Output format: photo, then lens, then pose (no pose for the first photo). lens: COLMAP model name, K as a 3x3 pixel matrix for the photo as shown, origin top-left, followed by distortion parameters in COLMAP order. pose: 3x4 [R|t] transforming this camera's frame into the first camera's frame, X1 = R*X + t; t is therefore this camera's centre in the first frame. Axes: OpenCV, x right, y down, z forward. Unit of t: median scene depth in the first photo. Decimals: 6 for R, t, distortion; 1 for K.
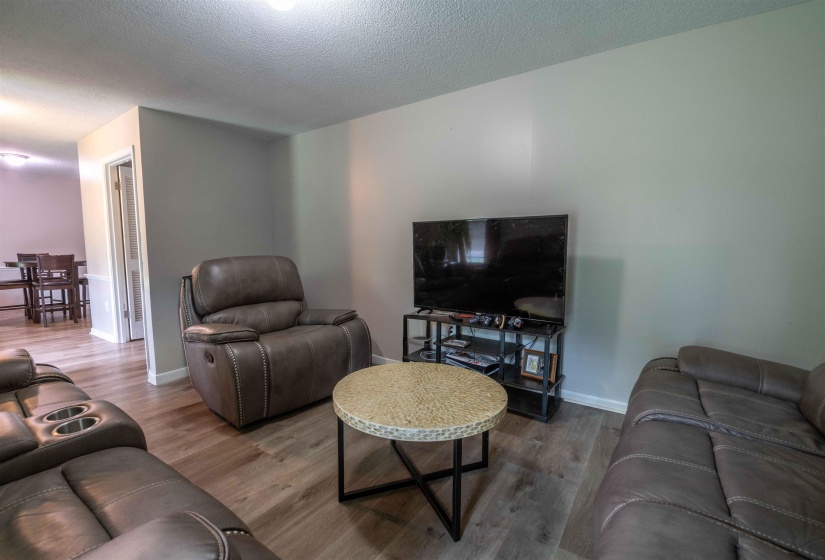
lens RADIAL K [[370.3, 0, 410.6], [0, 370.3, 282.2], [0, 0, 1]] dist [-0.017398, -0.001573]
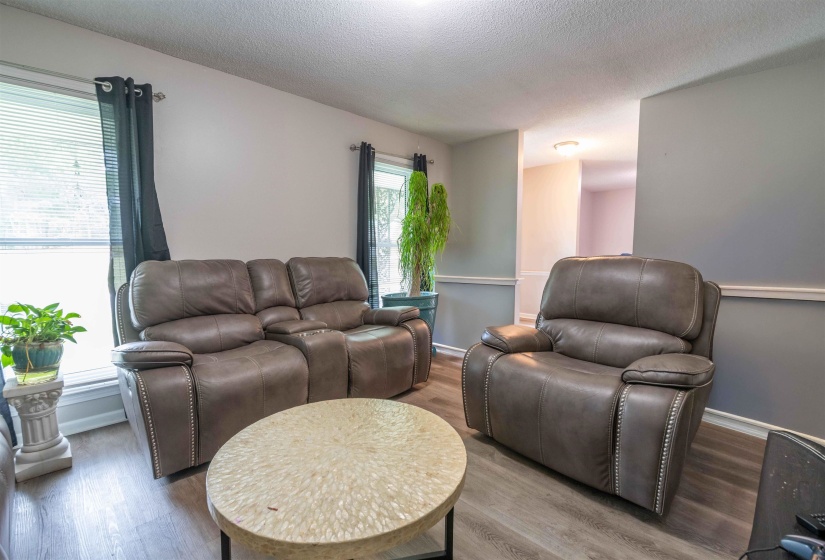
lens RADIAL K [[370.3, 0, 410.3], [0, 370.3, 283.5], [0, 0, 1]] dist [-0.017398, -0.001573]
pose [[-0.201033, 0.086627, -0.975747, 0.432934], [-0.080944, 0.991207, 0.104677, -0.074332], [0.976234, 0.100024, -0.192253, 0.817778]]
